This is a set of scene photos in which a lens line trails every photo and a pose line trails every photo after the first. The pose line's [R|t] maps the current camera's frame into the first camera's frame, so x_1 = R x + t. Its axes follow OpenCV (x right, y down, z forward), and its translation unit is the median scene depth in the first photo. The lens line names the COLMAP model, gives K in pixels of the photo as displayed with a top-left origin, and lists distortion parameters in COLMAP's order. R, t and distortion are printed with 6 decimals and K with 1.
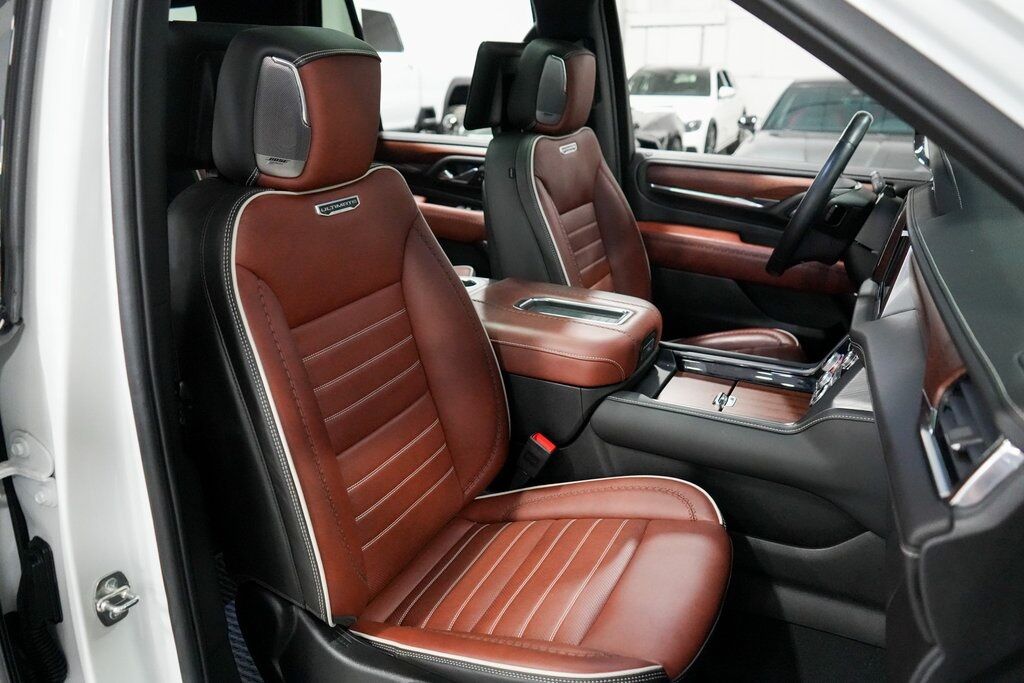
lens RADIAL K [[827.2, 0, 514.7], [0, 827.2, 341.8], [0, 0, 1]] dist [-0.009265, 0.017156]
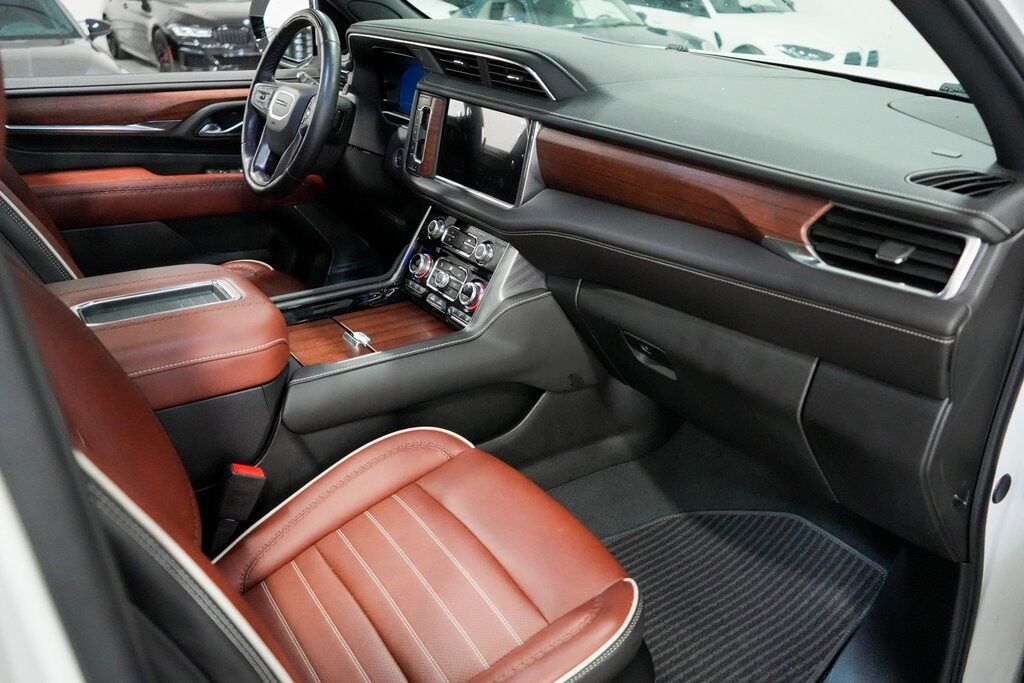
lens RADIAL K [[827.2, 0, 510.6], [0, 827.2, 336.0], [0, 0, 1]] dist [-0.009265, 0.017156]
pose [[0.509555, -0.356654, 0.783040, -0.376655], [0.272058, 0.930142, 0.246616, -0.111120], [-0.816295, 0.087368, 0.570990, 0.334057]]
